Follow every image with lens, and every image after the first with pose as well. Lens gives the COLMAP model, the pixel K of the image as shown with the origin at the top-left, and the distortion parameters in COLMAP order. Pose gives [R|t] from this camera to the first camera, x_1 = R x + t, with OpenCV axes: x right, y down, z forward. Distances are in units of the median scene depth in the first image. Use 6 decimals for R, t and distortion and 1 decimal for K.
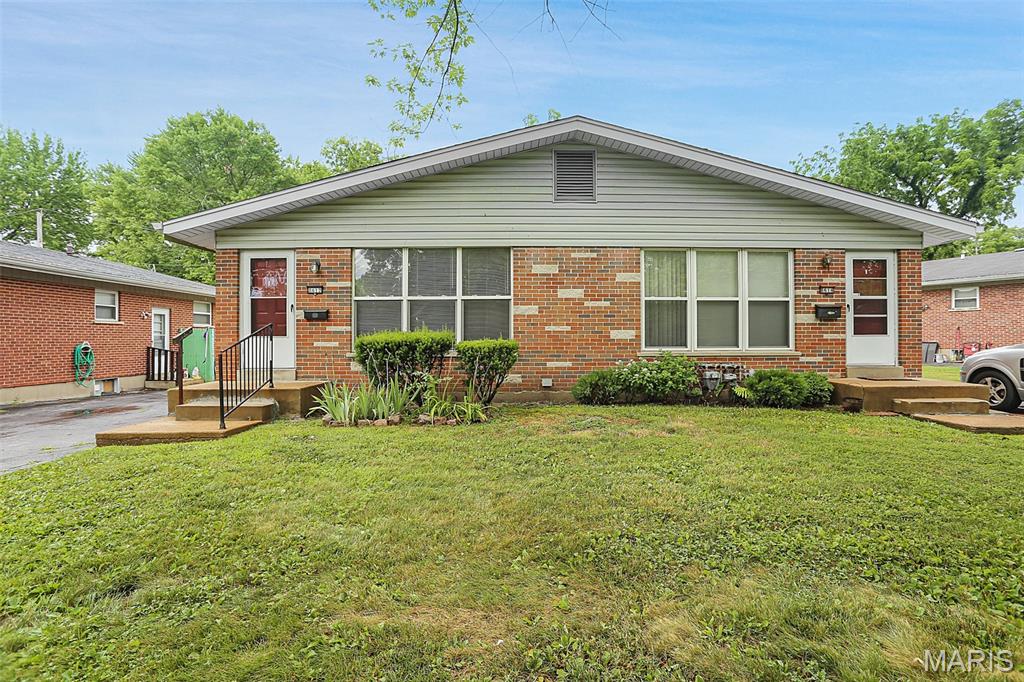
lens RADIAL K [[498.5, 0, 512.0], [0, 498.5, 341.0], [0, 0, 1]] dist [-0.078241, 0.033072]
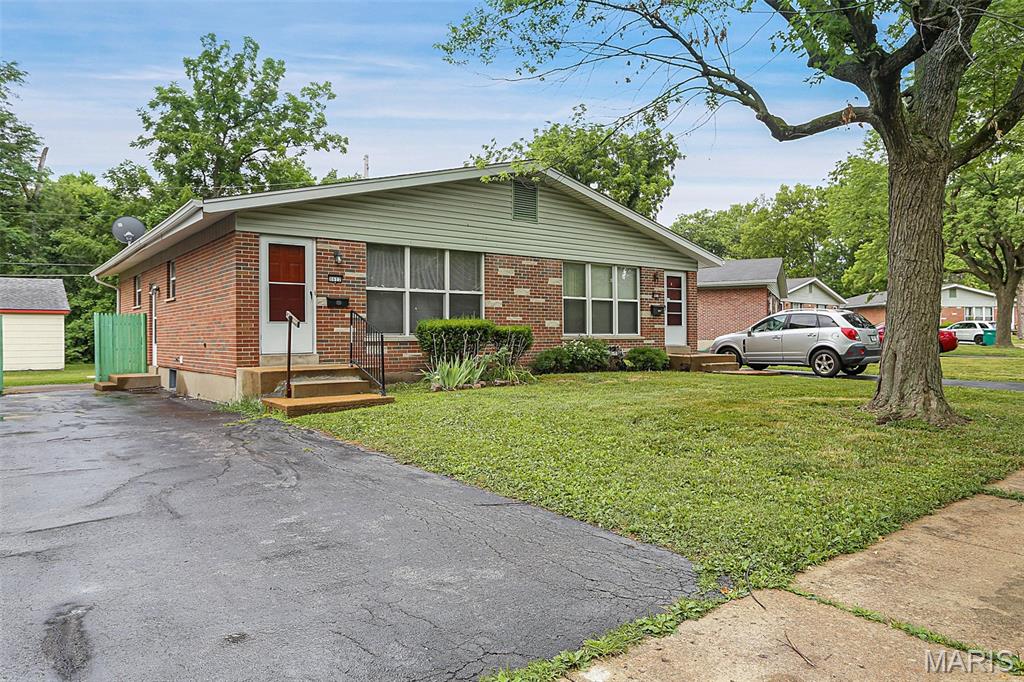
lens RADIAL K [[680.2, 0, 511.3], [0, 680.2, 329.4], [0, 0, 1]] dist [-0.005486, -0.000423]
pose [[0.791591, 0.005726, 0.611024, -0.990066], [0.003560, 0.999896, -0.013983, 0.027649], [-0.611040, 0.013244, 0.791489, -0.393265]]
